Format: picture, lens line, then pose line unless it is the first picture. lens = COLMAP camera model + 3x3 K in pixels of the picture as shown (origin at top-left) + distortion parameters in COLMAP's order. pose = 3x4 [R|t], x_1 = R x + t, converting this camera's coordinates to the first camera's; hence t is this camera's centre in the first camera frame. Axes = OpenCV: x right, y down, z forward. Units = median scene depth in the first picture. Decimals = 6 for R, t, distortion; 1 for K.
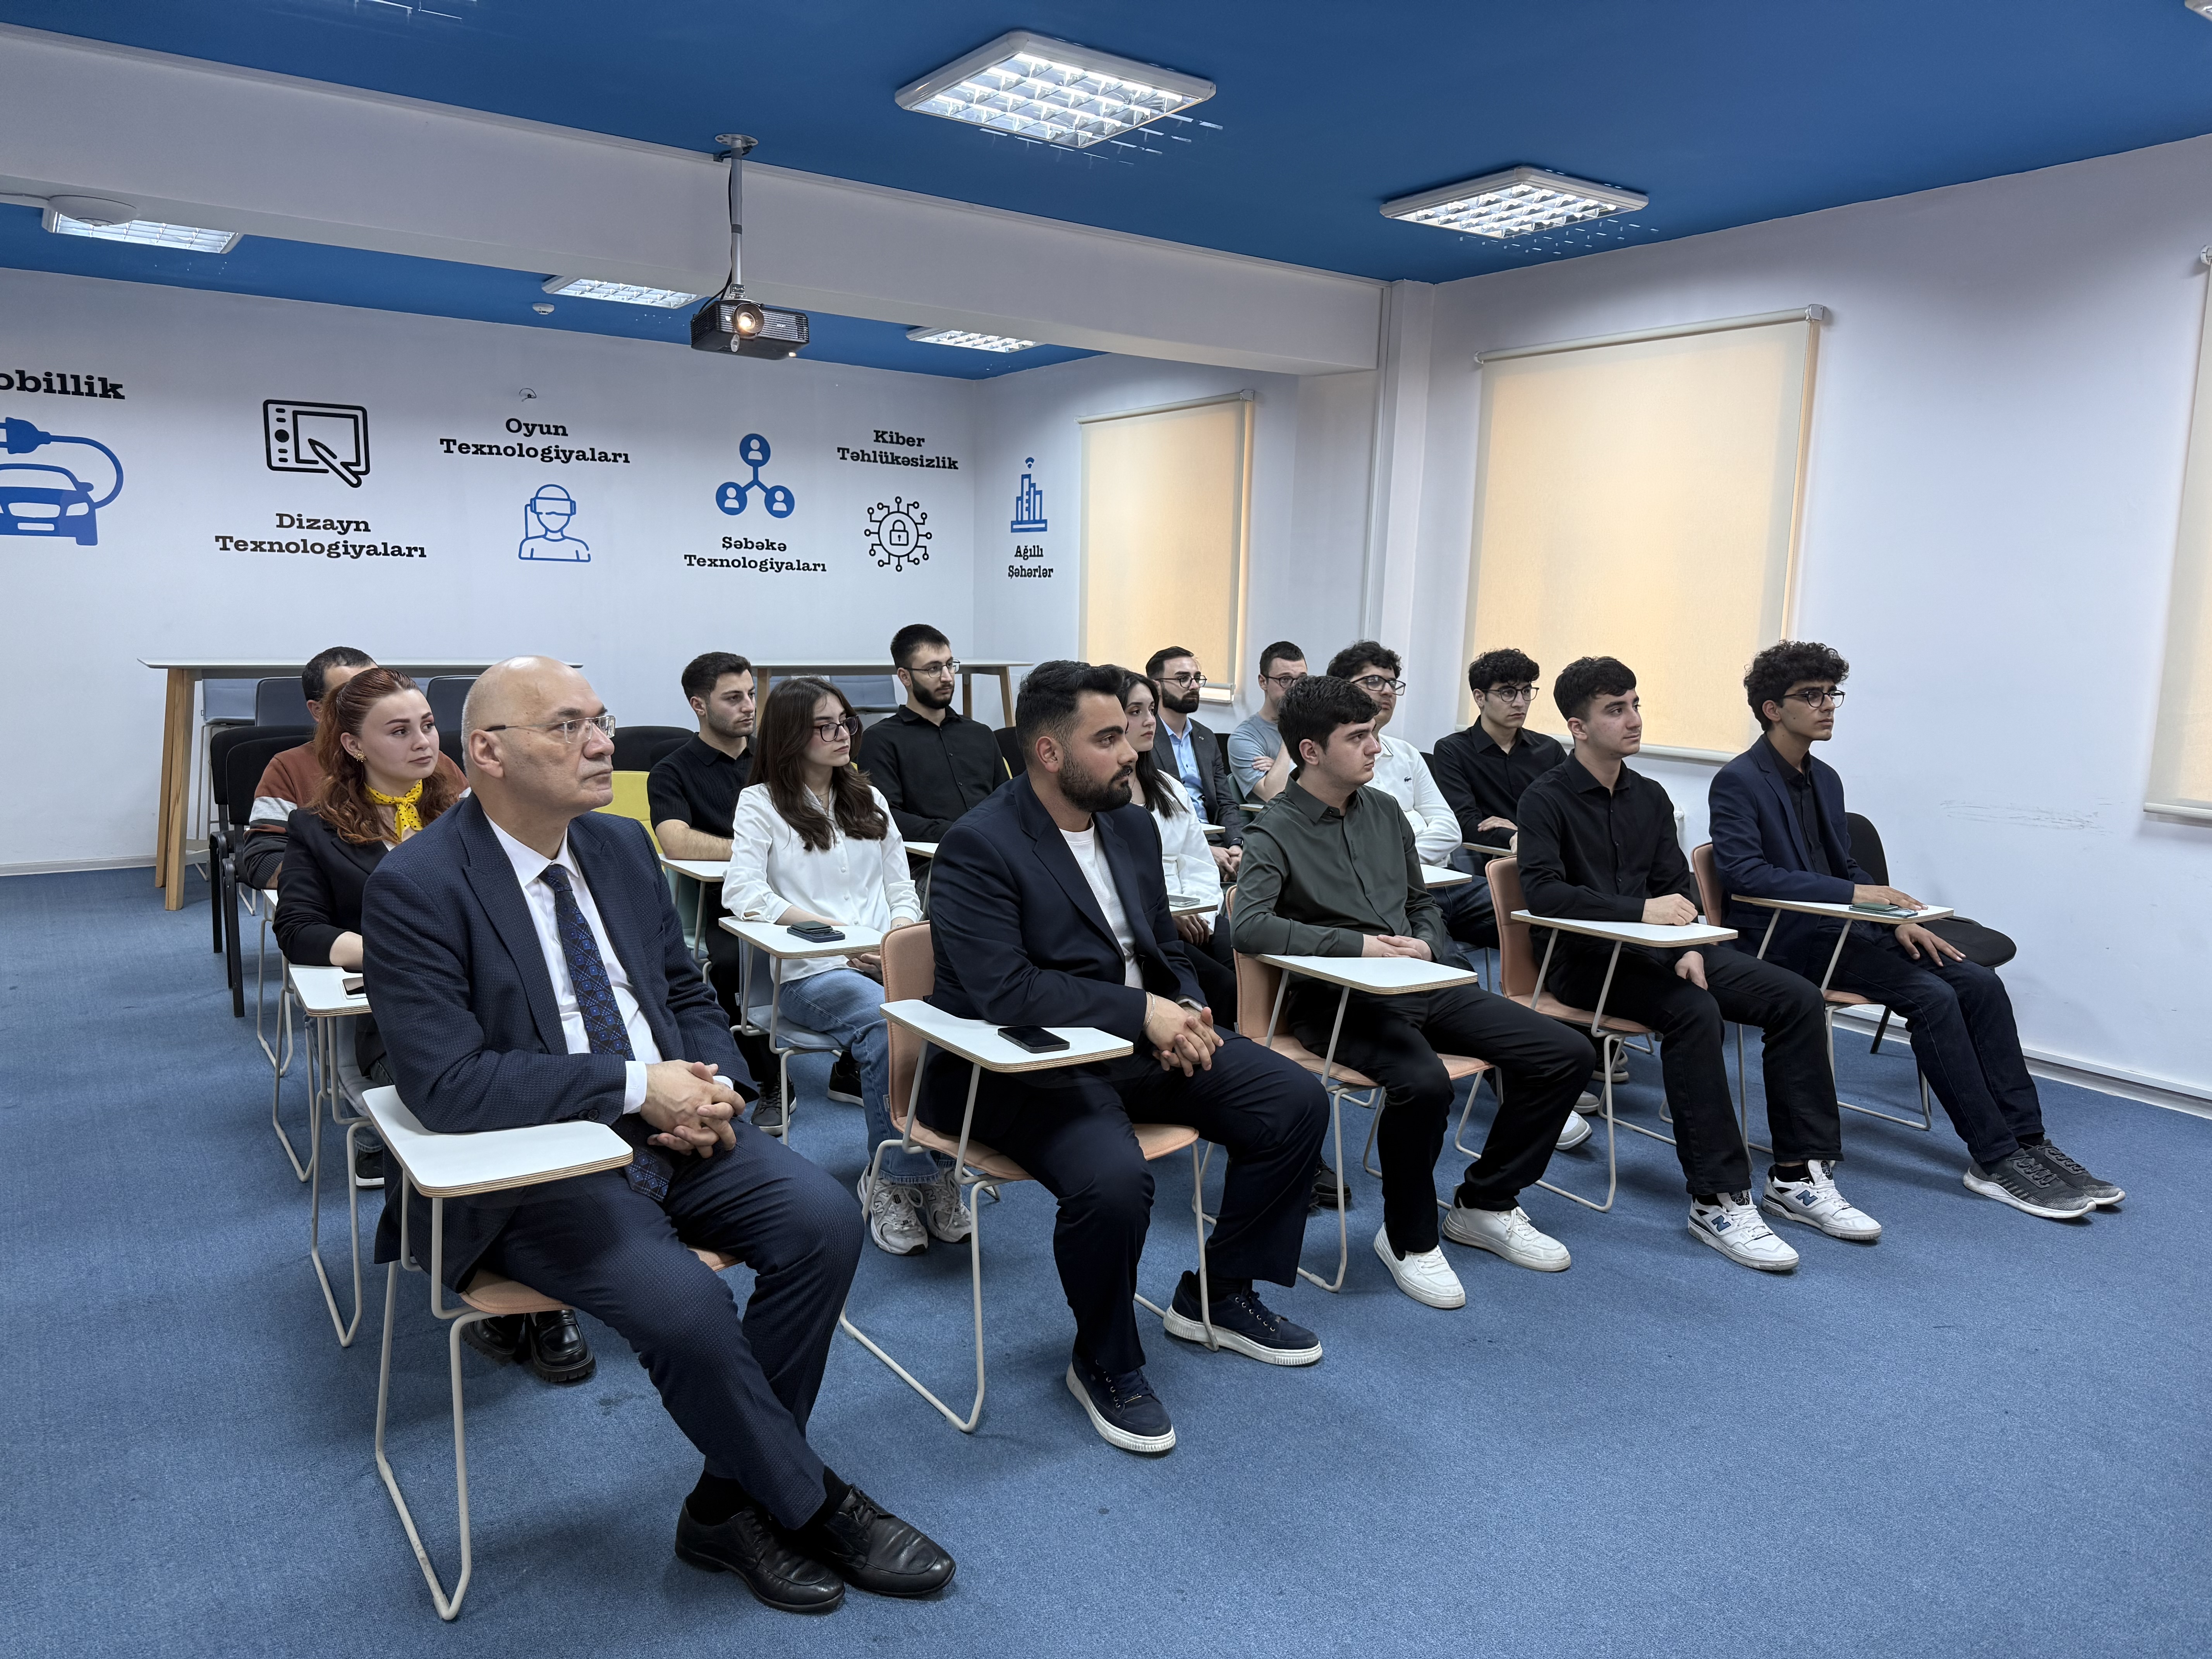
lens RADIAL K [[1522.8, 0, 1106.0], [0, 1522.8, 829.5], [0, 0, 1]] dist [0.007214, 0.001198]
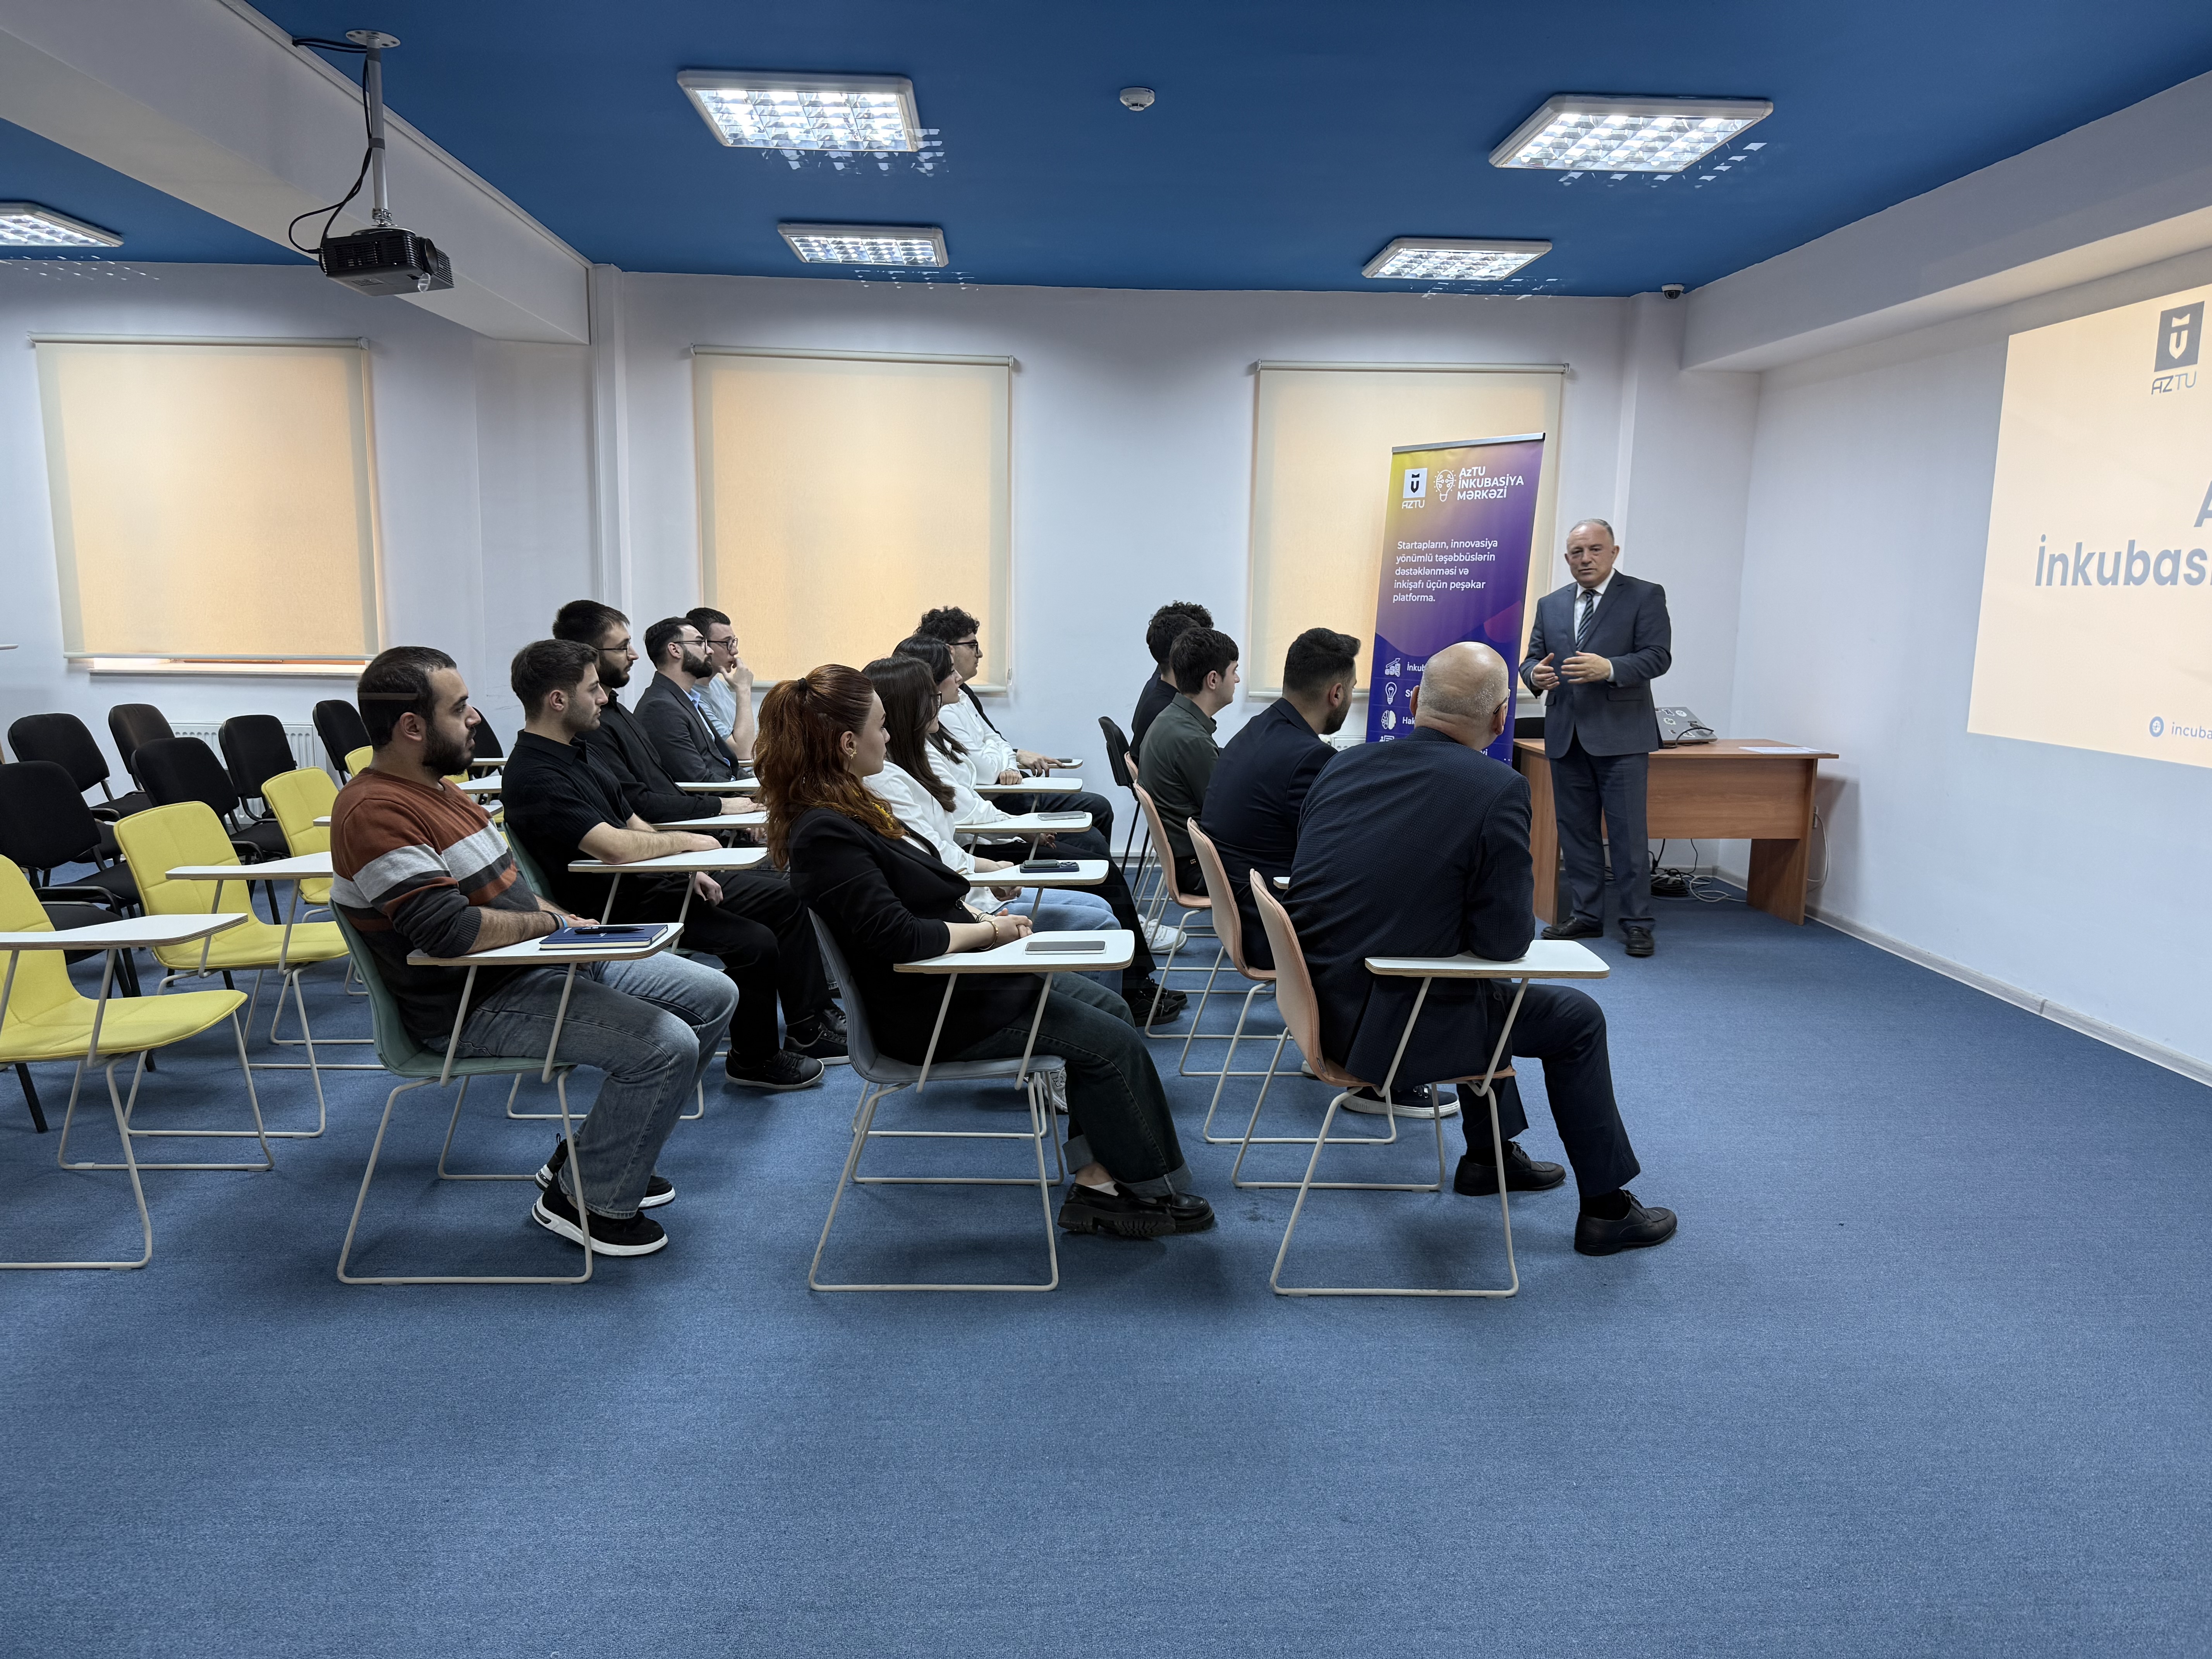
lens RADIAL K [[1522.8, 0, 1106.0], [0, 1522.8, 829.5], [0, 0, 1]] dist [0.007214, 0.001198]
pose [[0.513272, -0.151103, 0.844819, -0.731707], [0.126272, 0.986962, 0.099809, -0.043225], [-0.848886, 0.055448, 0.525660, 0.213839]]
